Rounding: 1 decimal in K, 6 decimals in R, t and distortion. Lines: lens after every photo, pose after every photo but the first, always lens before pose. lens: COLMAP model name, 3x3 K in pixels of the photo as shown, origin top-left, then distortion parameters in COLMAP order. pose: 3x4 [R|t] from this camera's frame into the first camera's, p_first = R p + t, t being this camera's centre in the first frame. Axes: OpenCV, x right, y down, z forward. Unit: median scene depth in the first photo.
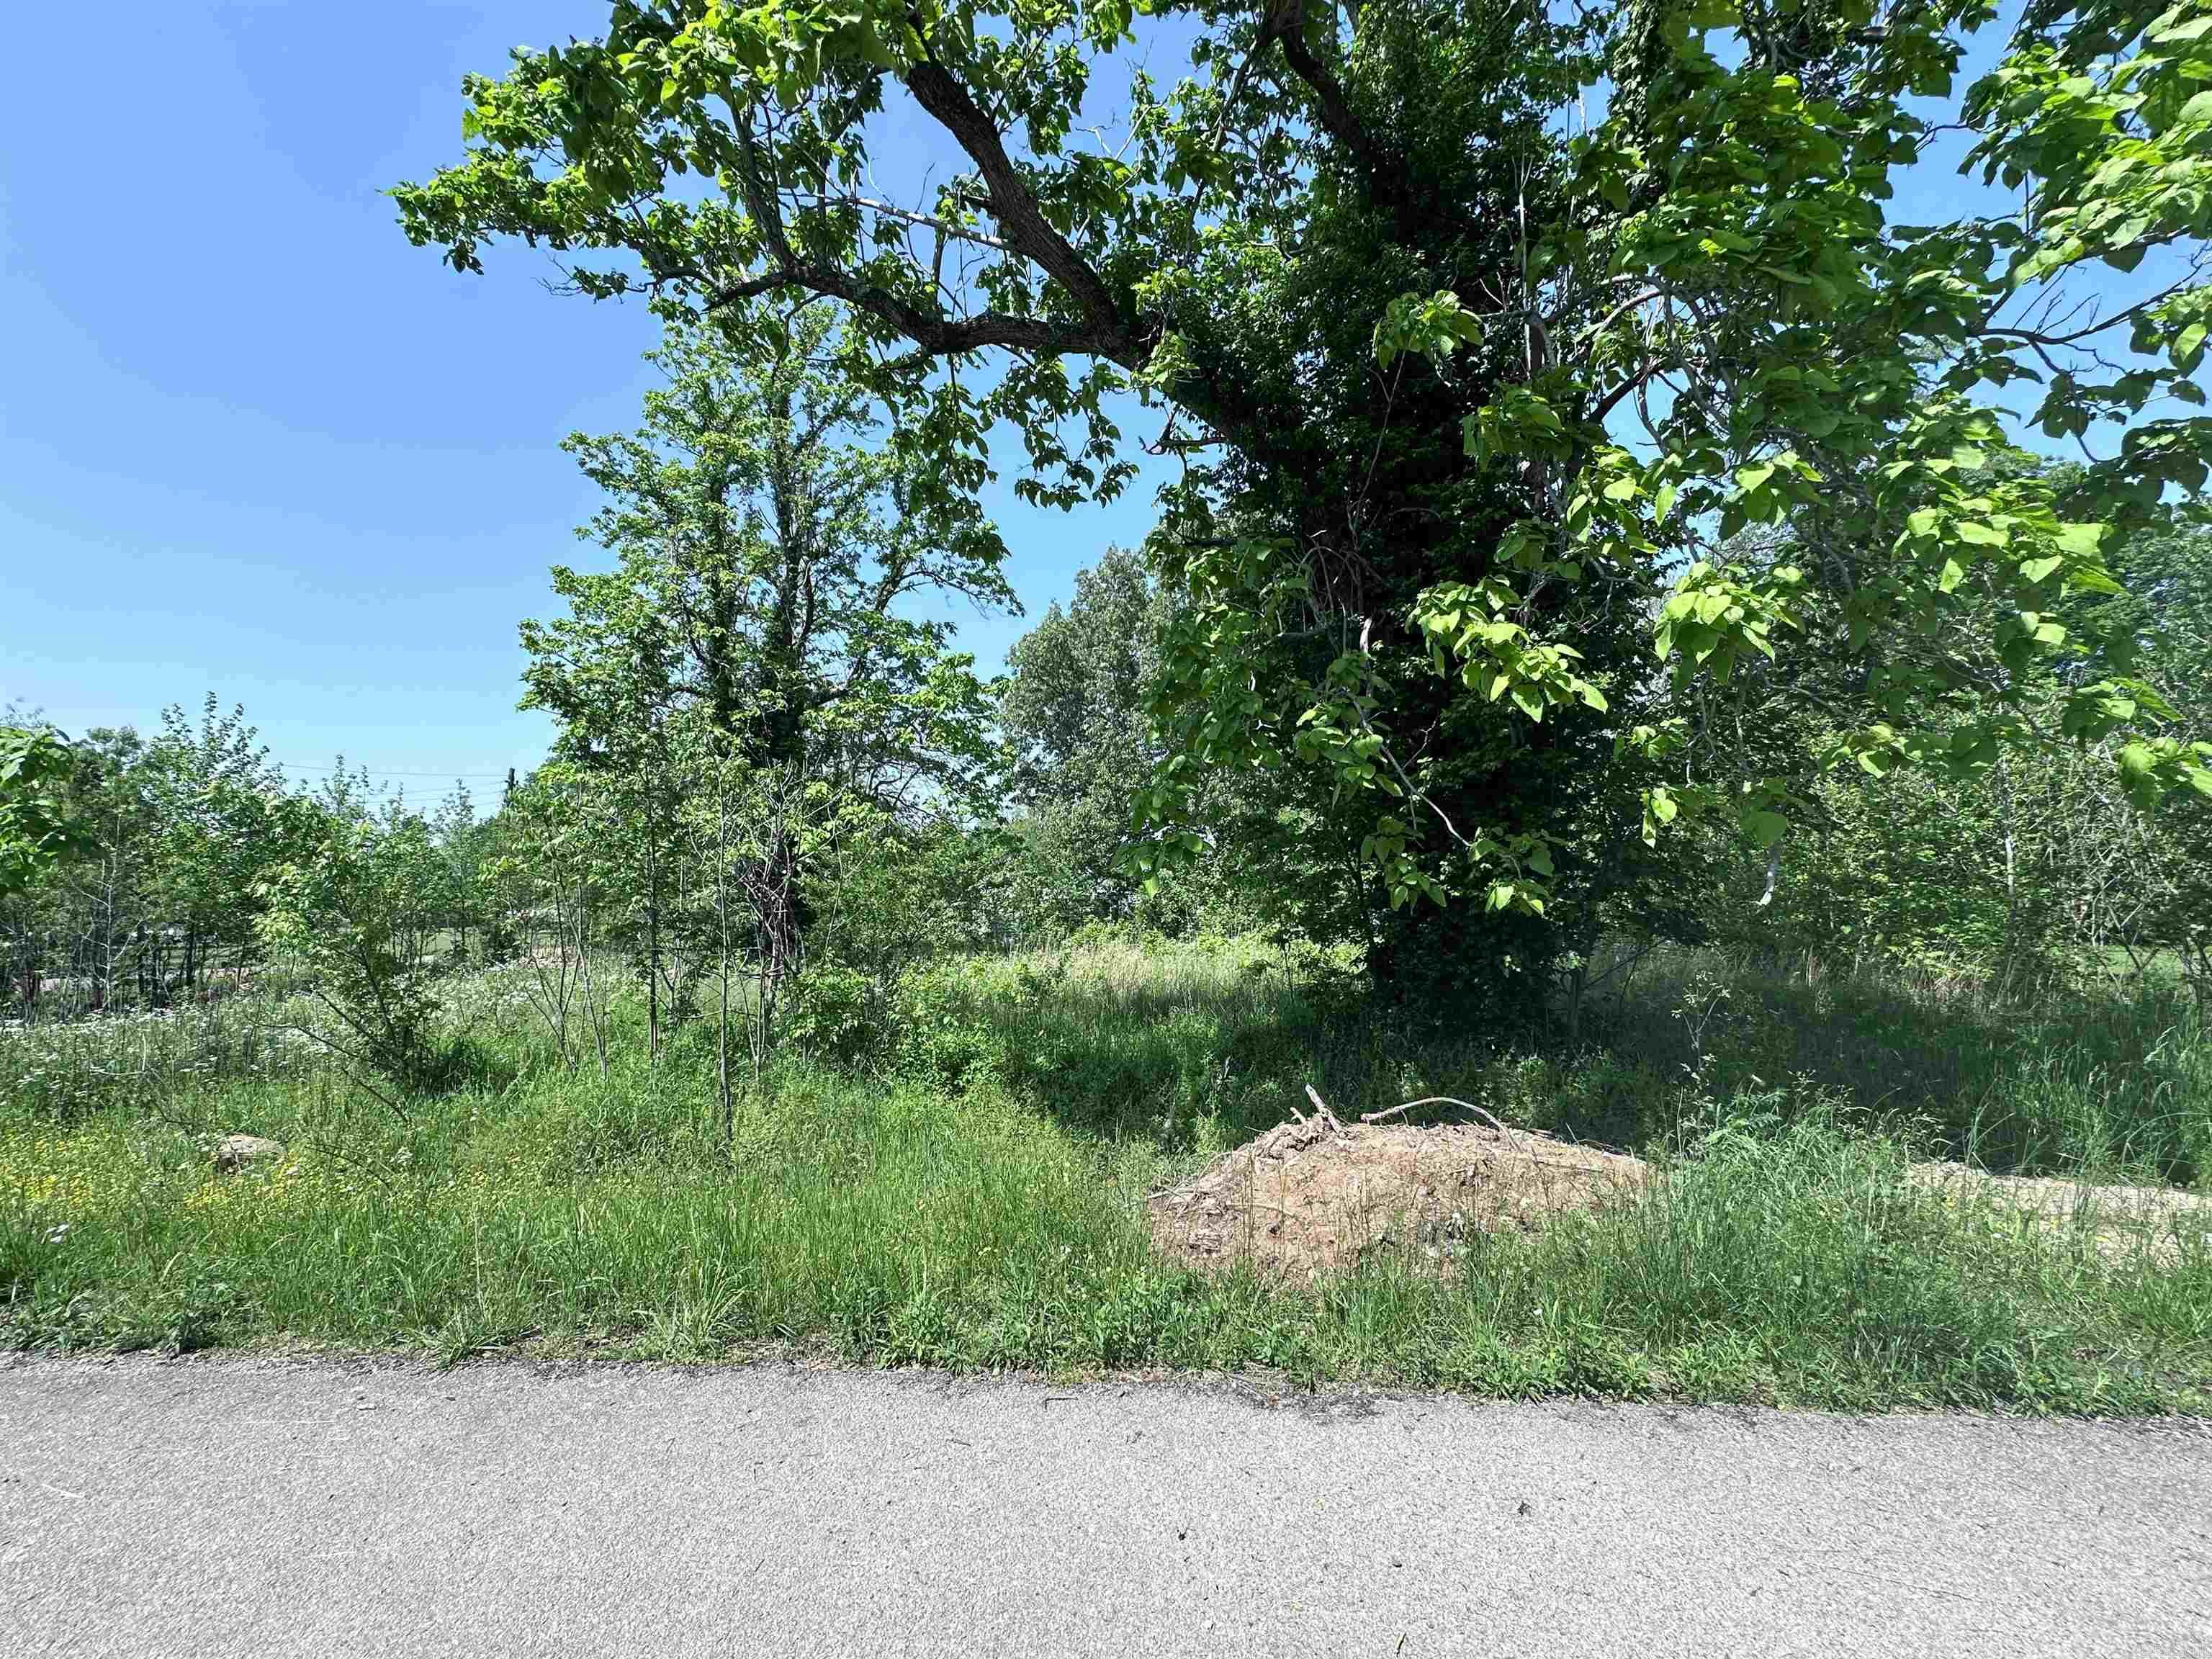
lens RADIAL K [[878.5, 0, 1106.0], [0, 878.5, 829.5], [0, 0, 1]] dist [0.000385, -0.000128]
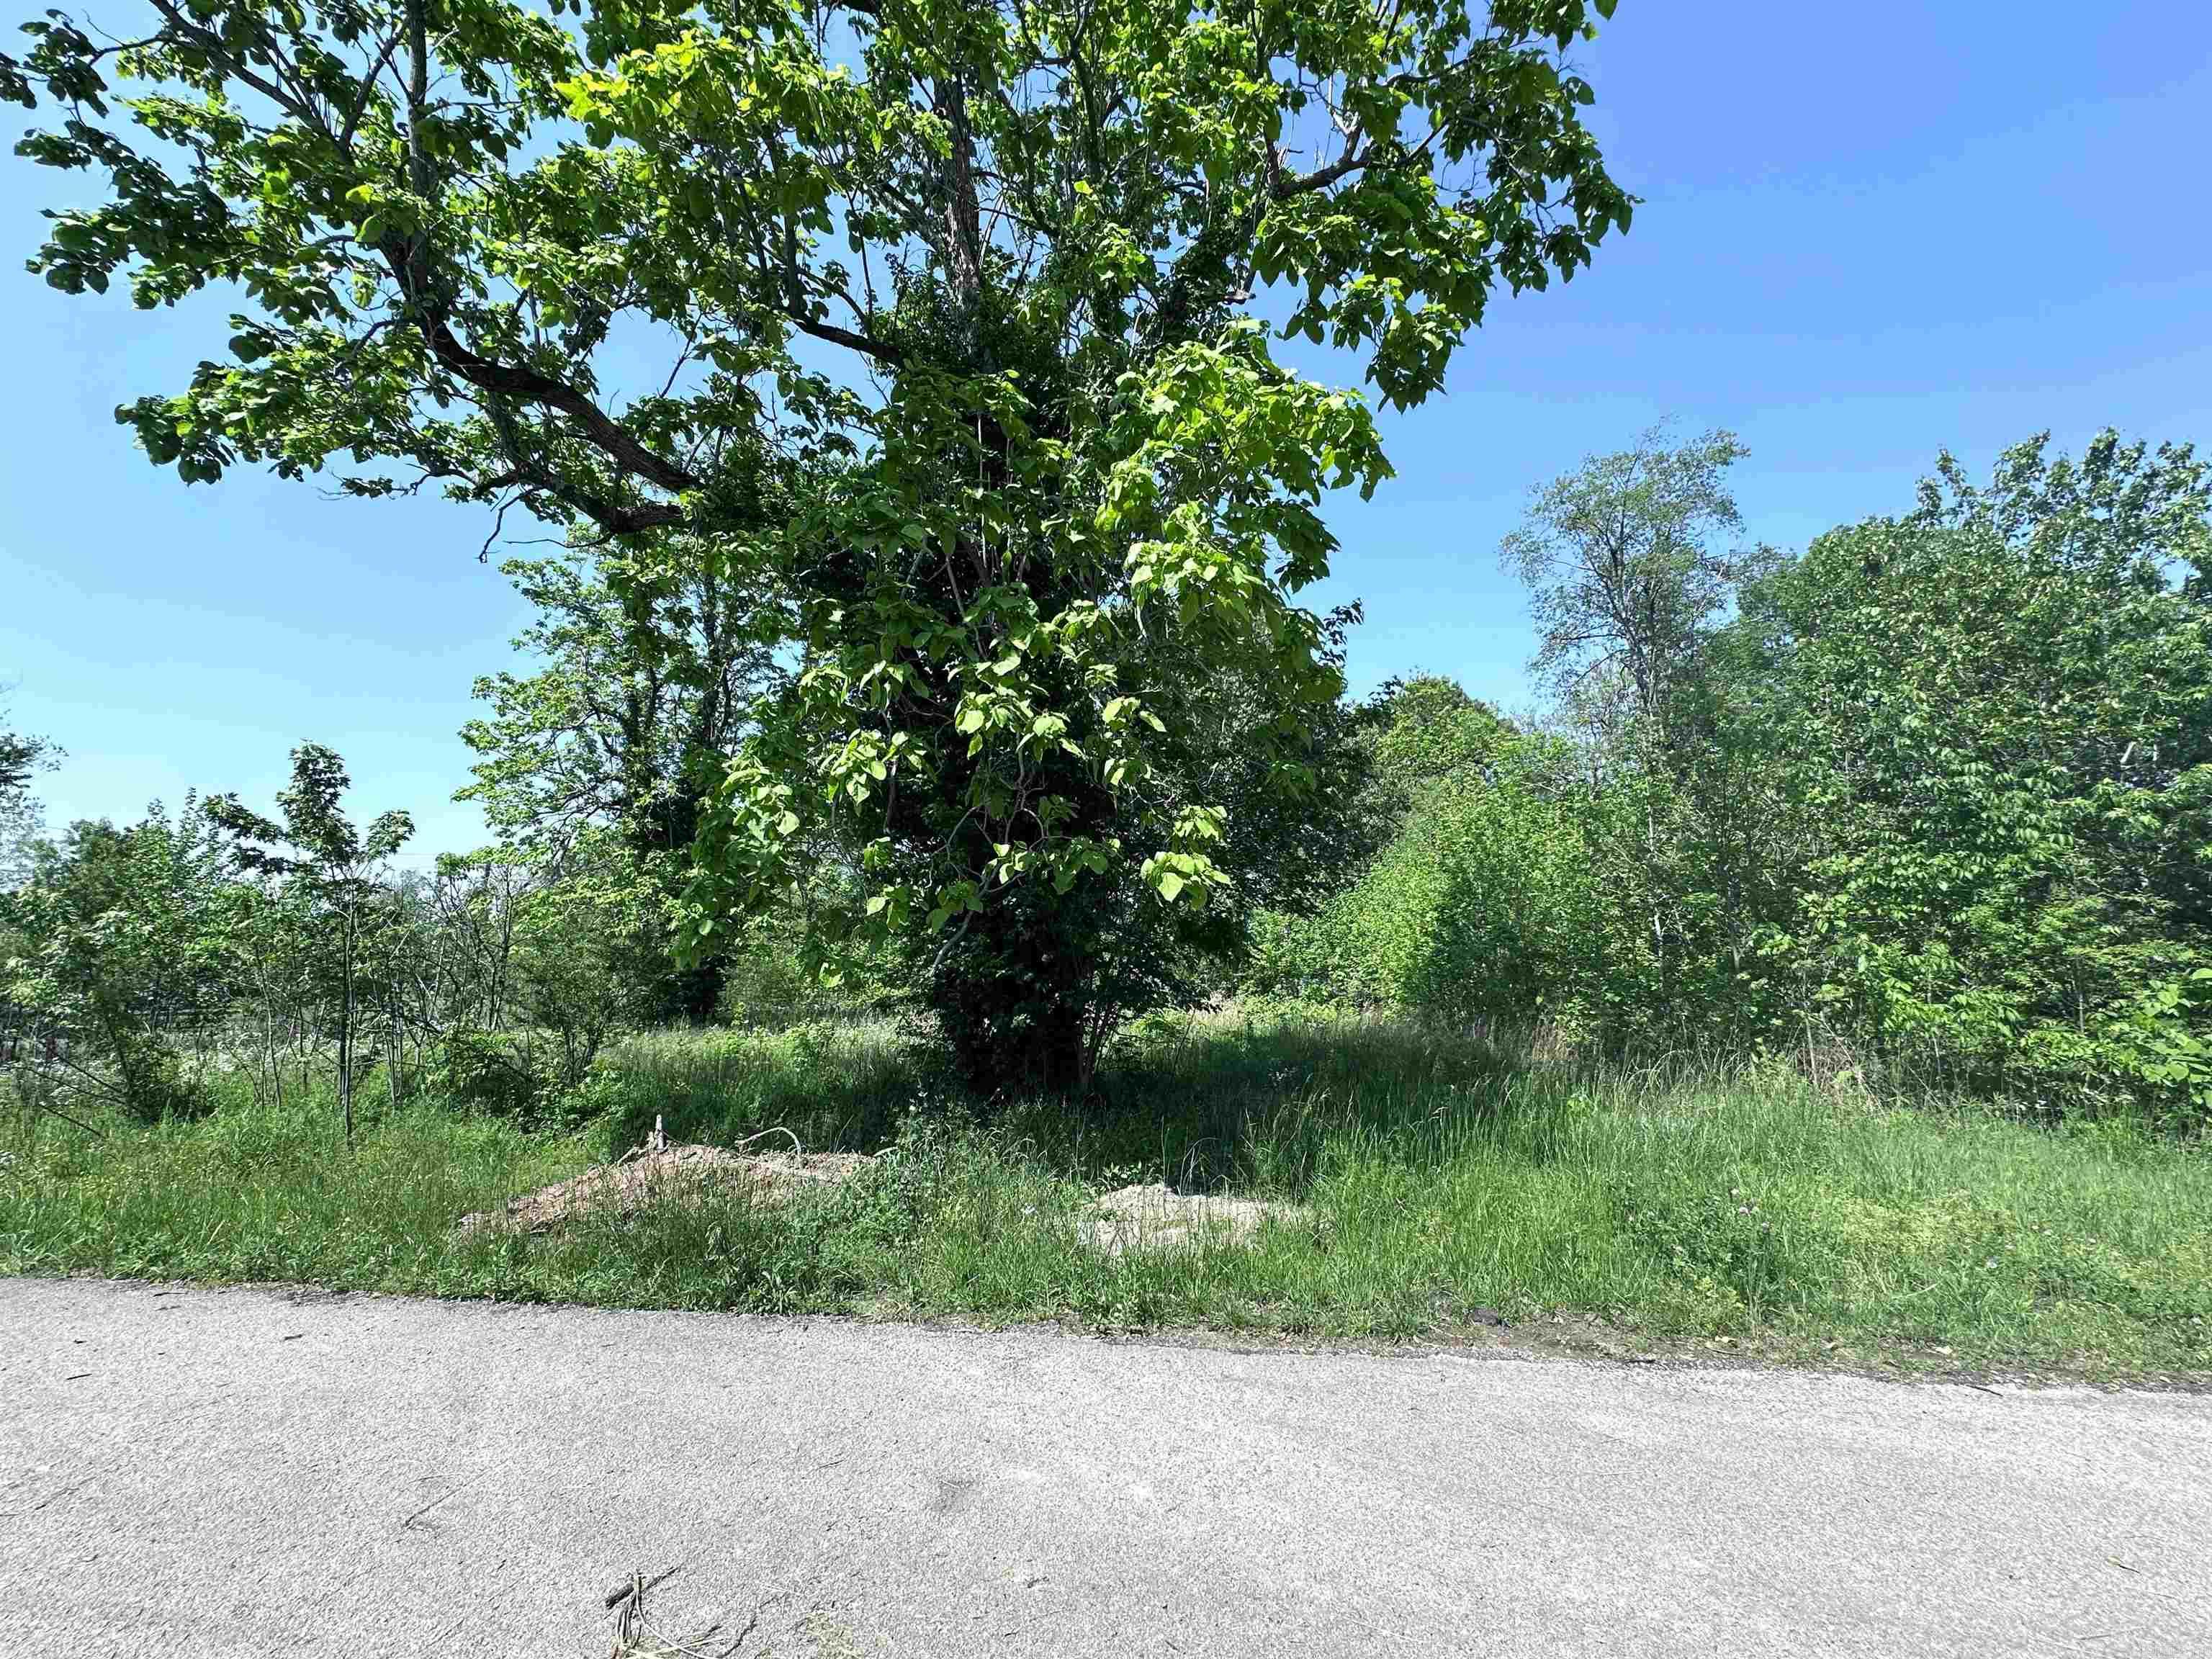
lens RADIAL K [[904.1, 0, 1106.0], [0, 904.1, 829.5], [0, 0, 1]] dist [-0.016389, -0.000004]
pose [[0.997728, -0.001082, -0.067367, 0.233302], [-0.004696, 0.996324, -0.085538, -0.005445], [0.067212, 0.085660, 0.994055, -0.073001]]
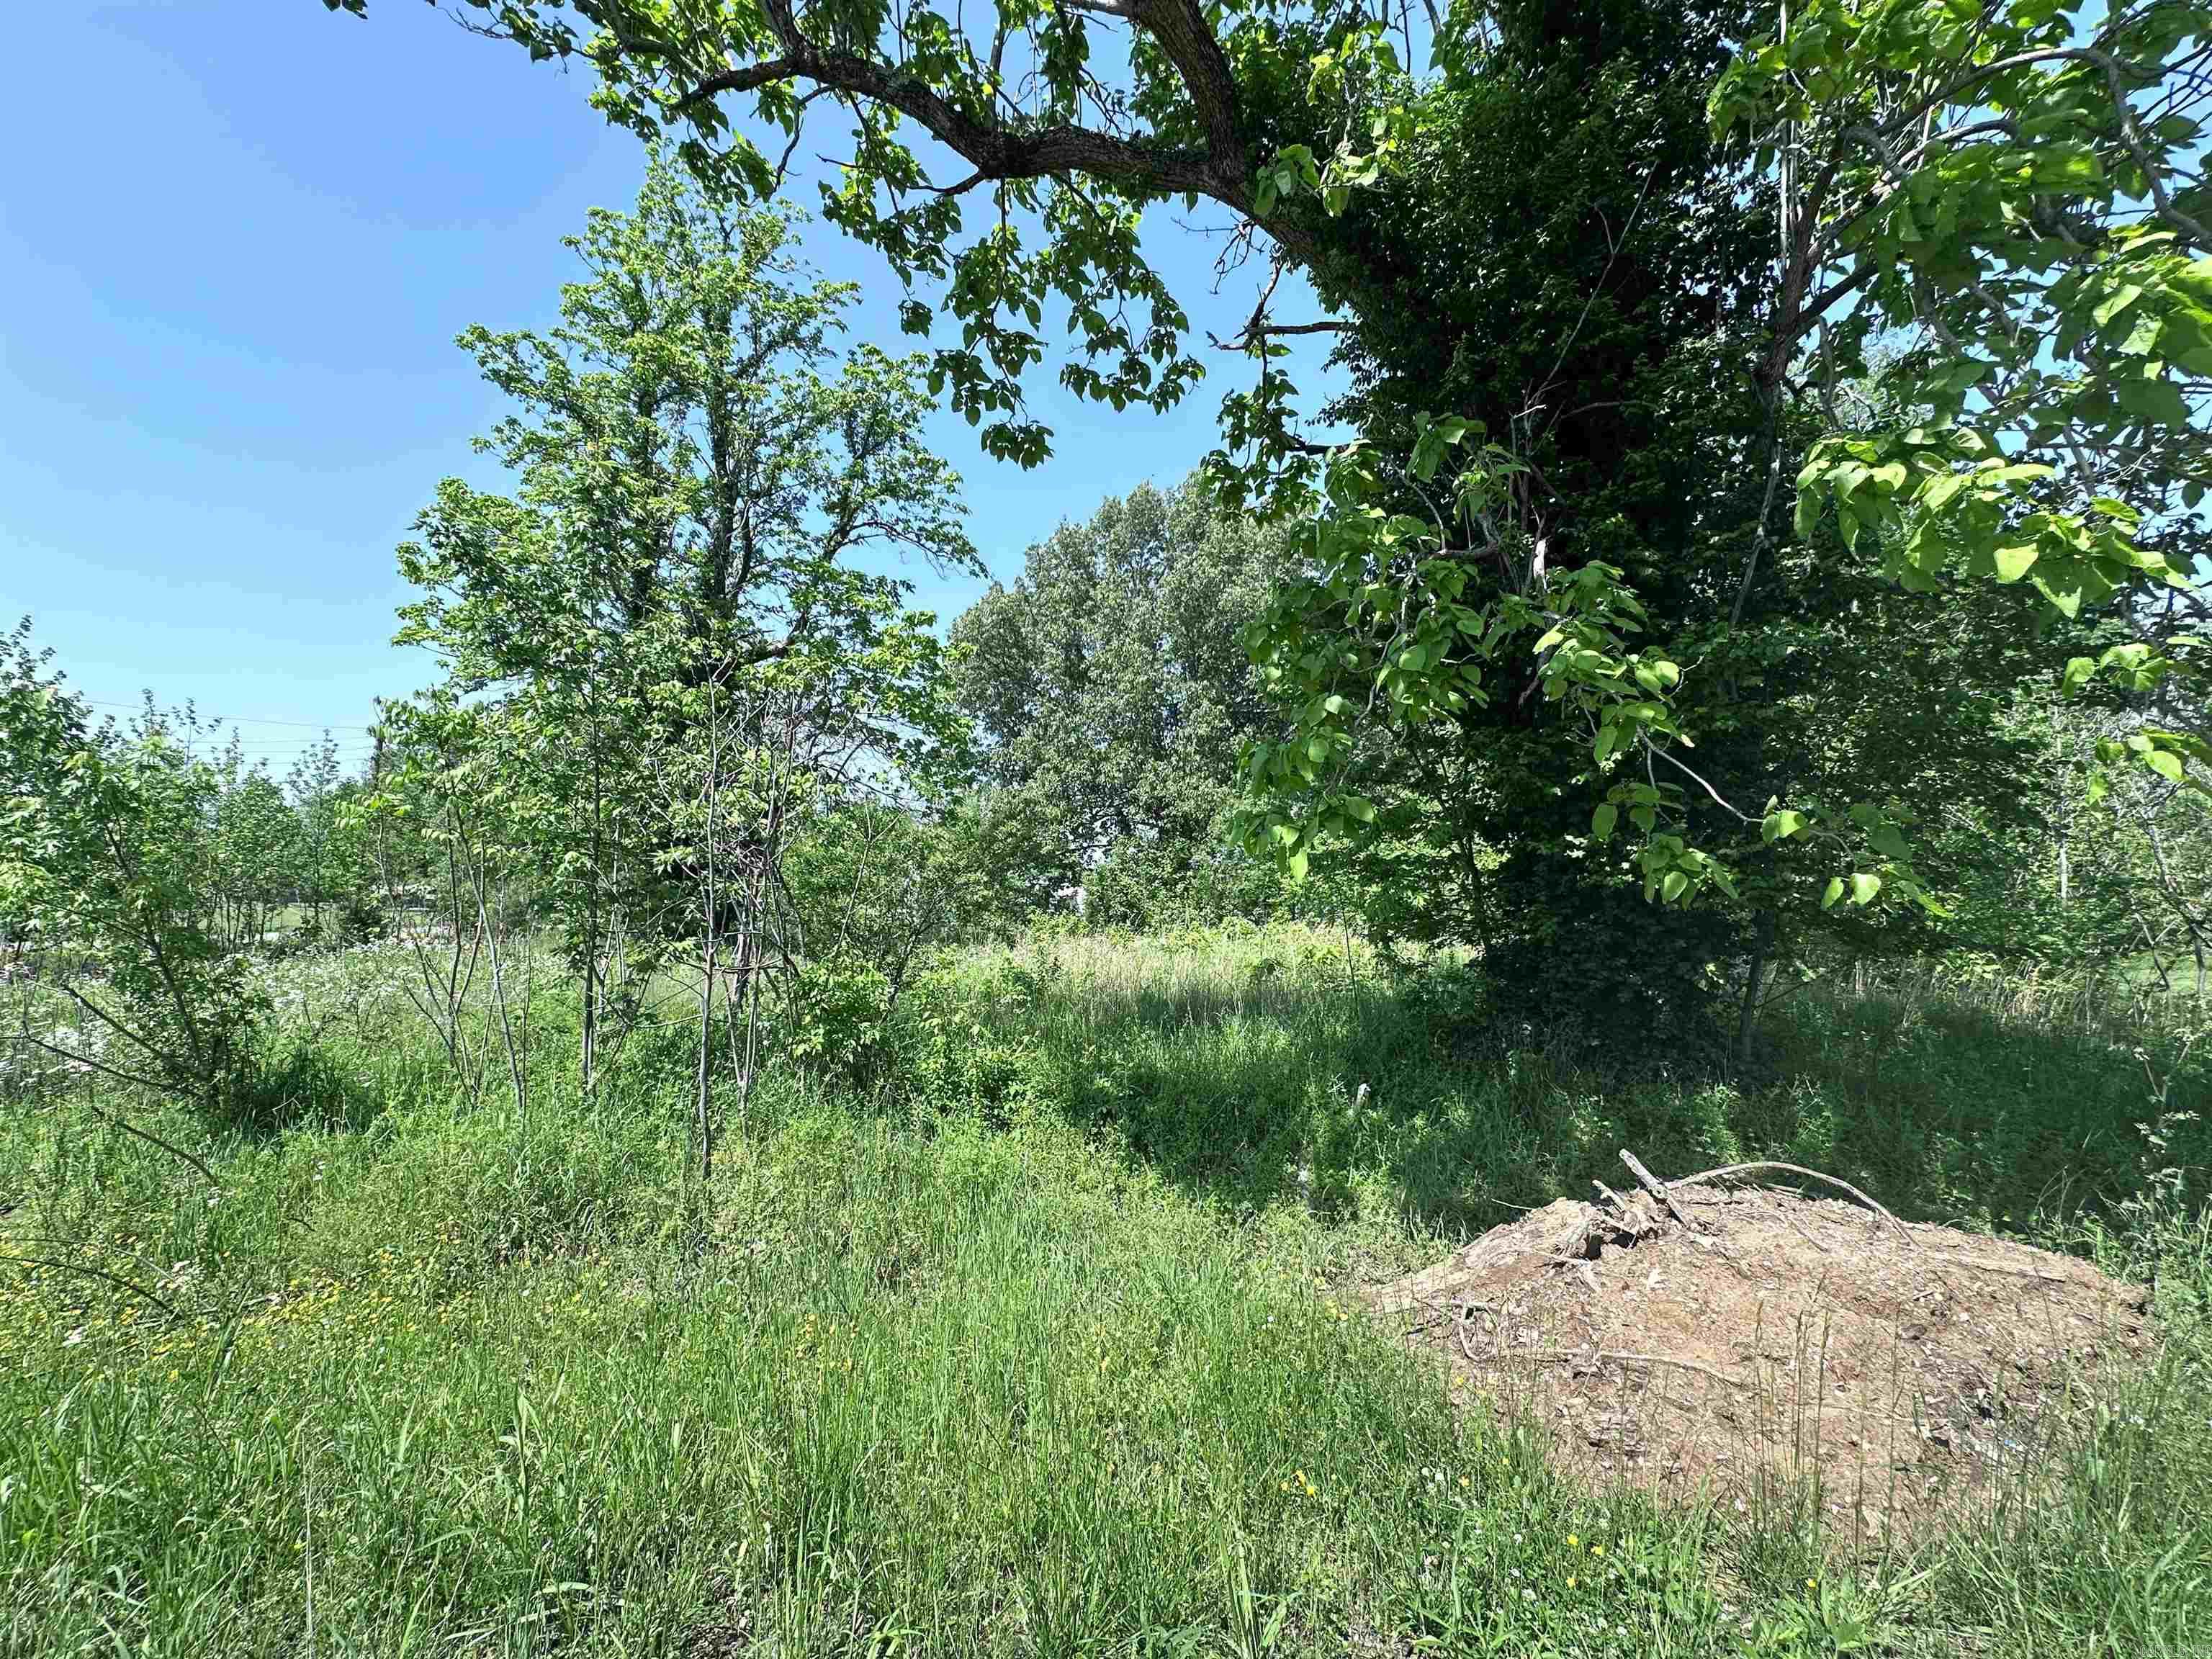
lens RADIAL K [[878.5, 0, 1106.0], [0, 878.5, 829.5], [0, 0, 1]] dist [0.000385, -0.000128]
pose [[0.994617, 0.033958, 0.097899, -0.058559], [-0.034681, 0.999382, 0.005696, 0.011719], [-0.097645, -0.009061, 0.995180, 0.082221]]
